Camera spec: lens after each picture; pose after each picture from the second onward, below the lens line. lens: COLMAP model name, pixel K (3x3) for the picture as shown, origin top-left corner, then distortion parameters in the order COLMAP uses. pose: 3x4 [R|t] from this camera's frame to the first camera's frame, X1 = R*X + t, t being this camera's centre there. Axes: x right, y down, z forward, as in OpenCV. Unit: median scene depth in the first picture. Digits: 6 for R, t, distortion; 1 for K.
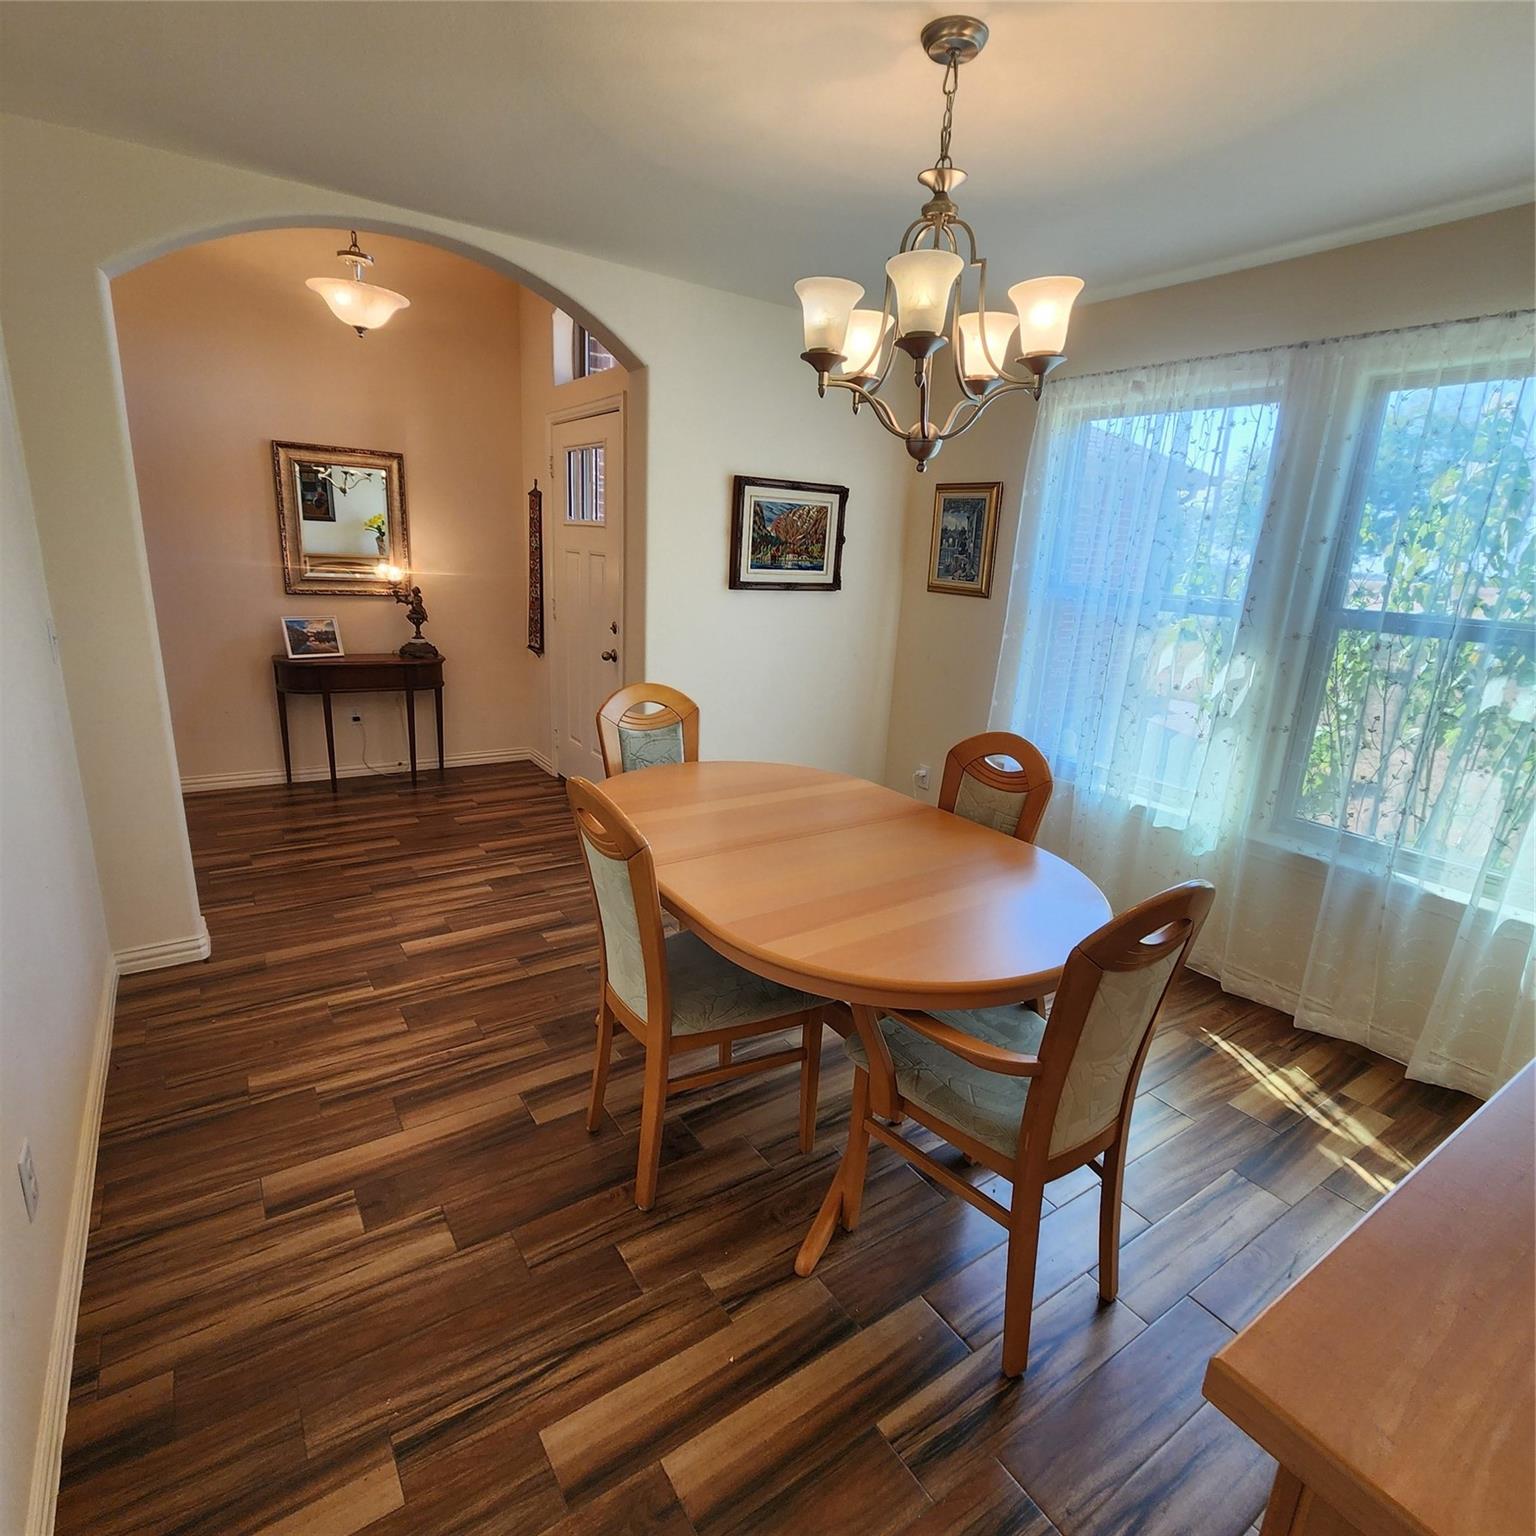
lens RADIAL K [[837.4, 0, 773.2], [0, 837.4, 755.4], [0, 0, 1]] dist [0.000824, -0.000948]
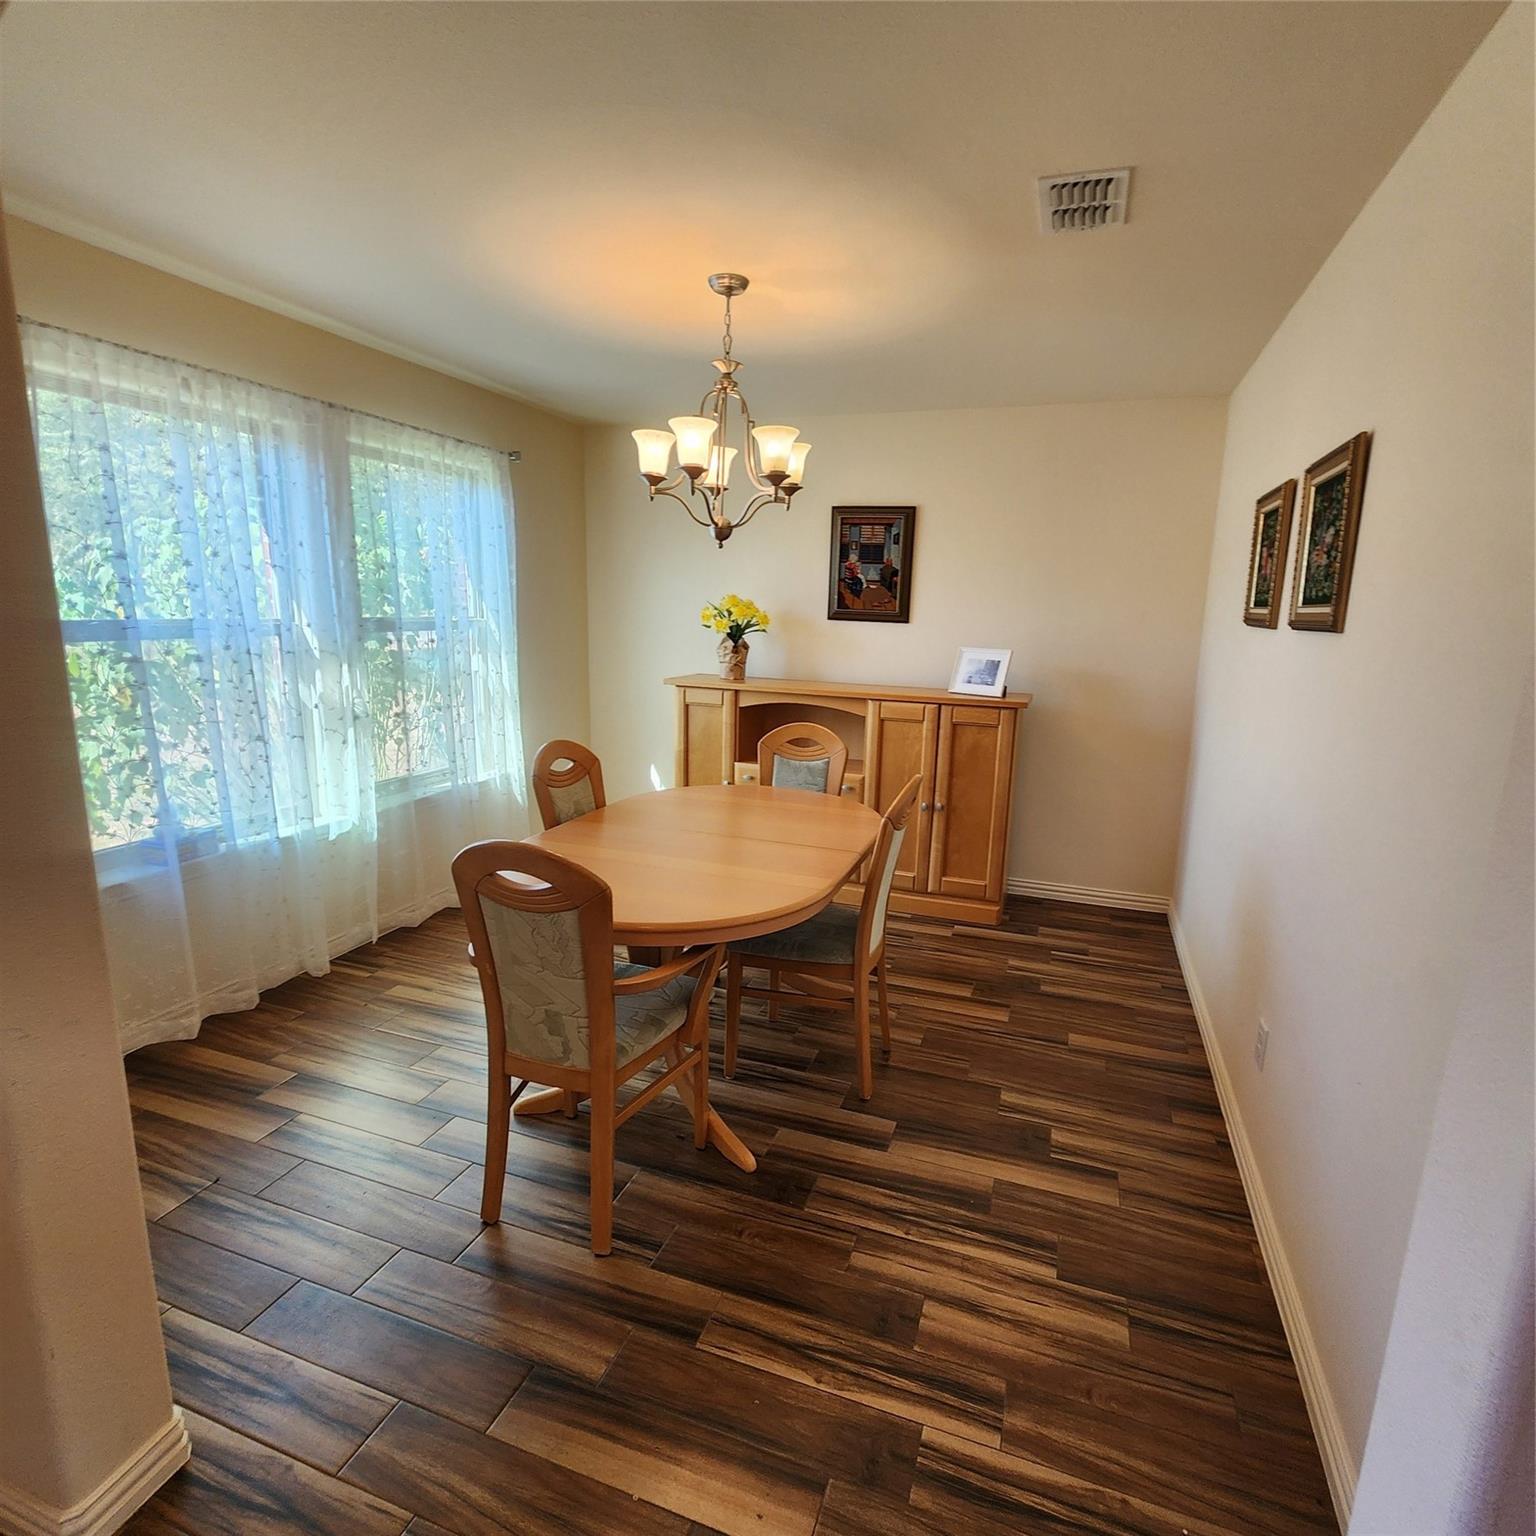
lens RADIAL K [[837.4, 0, 777.7], [0, 837.4, 775.7], [0, 0, 1]] dist [0.000824, -0.000948]
pose [[-0.587221, -0.234221, 0.774798, -0.854206], [0.147125, 0.910387, 0.386716, -0.401127], [-0.795944, 0.341079, -0.500139, 1.370625]]
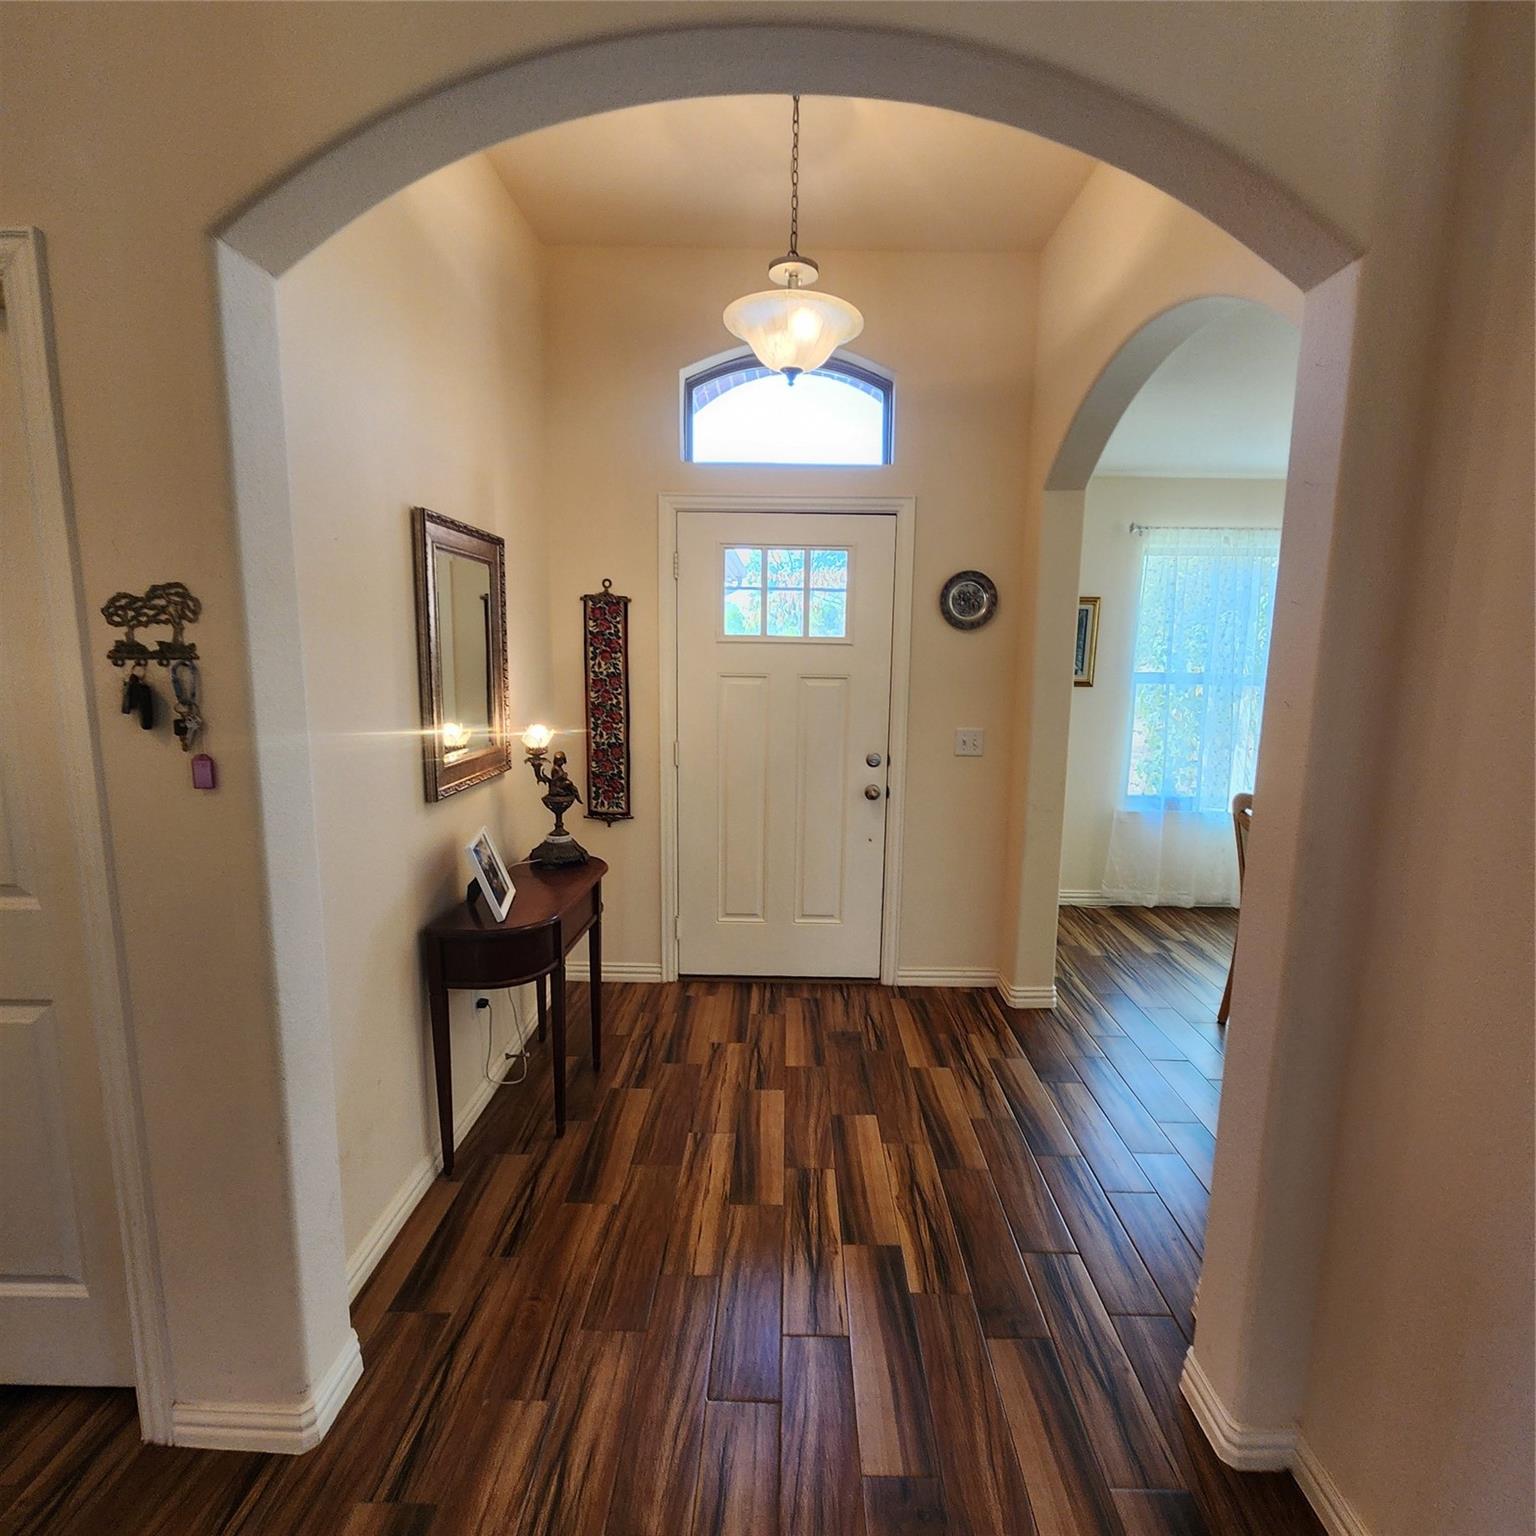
lens RADIAL K [[837.4, 0, 782.3], [0, 837.4, 775.1], [0, 0, 1]] dist [0.000824, -0.000948]
pose [[0.571091, -0.167580, 0.803600, -1.635848], [0.224156, 0.973572, 0.043725, -0.345937], [-0.789690, 0.155161, 0.593562, 1.015817]]
